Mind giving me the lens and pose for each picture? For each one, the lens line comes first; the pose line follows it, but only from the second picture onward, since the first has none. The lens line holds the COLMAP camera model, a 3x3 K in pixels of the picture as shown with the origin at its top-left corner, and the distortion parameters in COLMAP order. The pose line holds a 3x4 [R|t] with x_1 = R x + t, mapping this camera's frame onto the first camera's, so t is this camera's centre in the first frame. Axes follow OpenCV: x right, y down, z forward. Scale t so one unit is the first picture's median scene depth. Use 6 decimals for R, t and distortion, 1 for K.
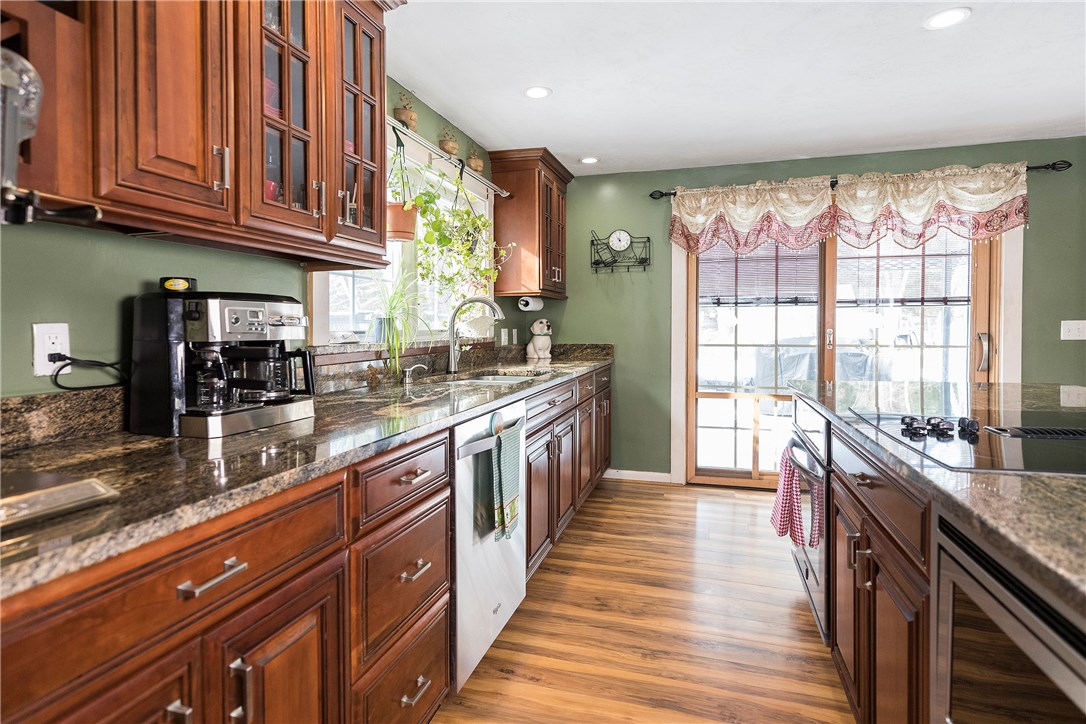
lens RADIAL K [[675.1, 0, 647.3], [0, 675.1, 324.1], [0, 0, 1]] dist [0.005301, 0.001708]
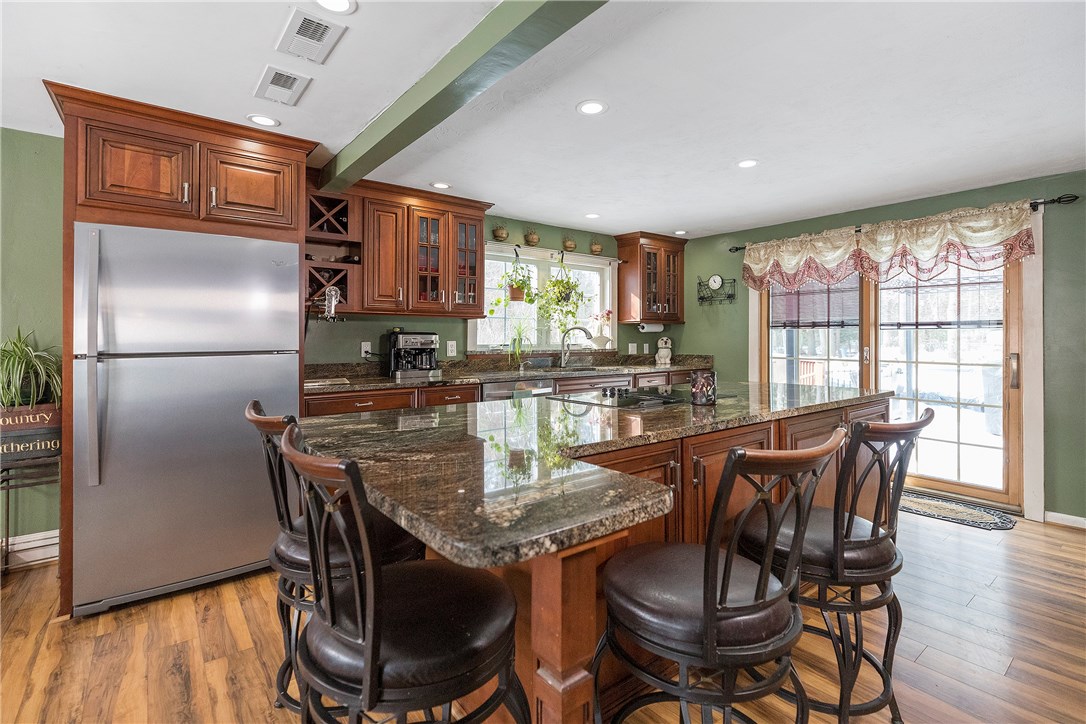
lens RADIAL K [[520.0, 0, 499.3], [0, 520.0, 339.8], [0, 0, 1]] dist [0.003089, -0.002210]
pose [[0.788131, 0.006643, -0.615471, 0.335325], [-0.004354, 0.999977, 0.005218, -0.007861], [0.615492, -0.001433, 0.788142, -0.174259]]
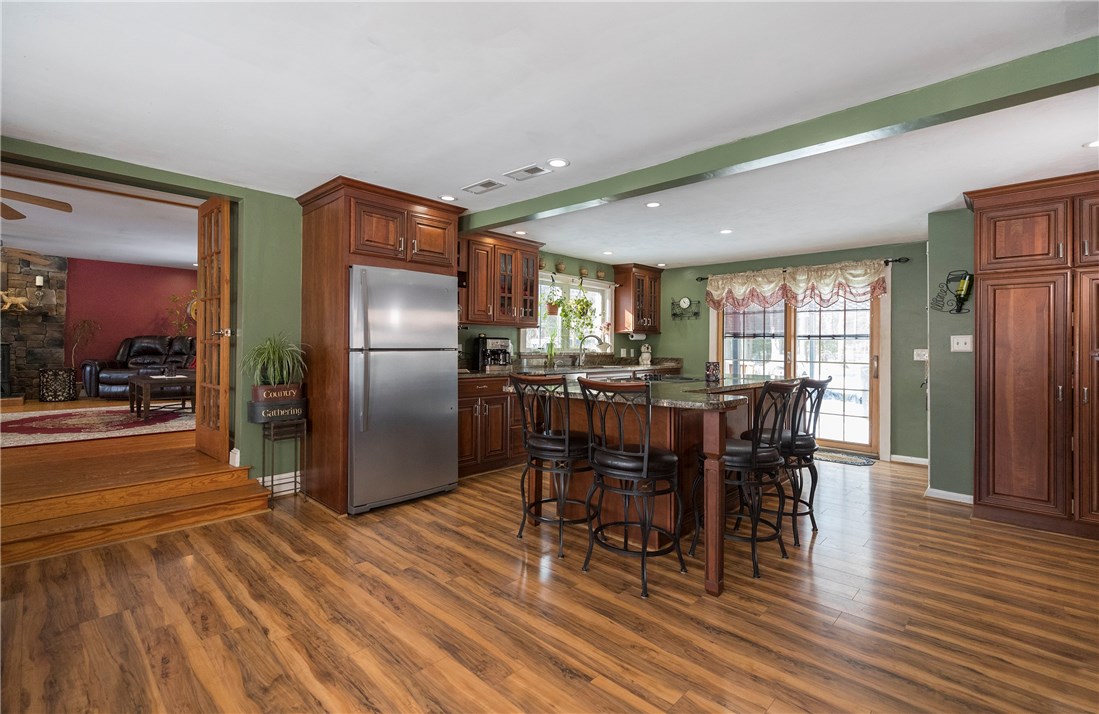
lens RADIAL K [[475.3, 0, 557.7], [0, 475.3, 346.0], [0, 0, 1]] dist [-0.009284, -0.000058]
pose [[0.884051, 0.012900, -0.467212, 0.323518], [-0.013473, 0.999907, 0.002115, -0.001893], [0.467196, 0.004425, 0.884143, -0.409284]]
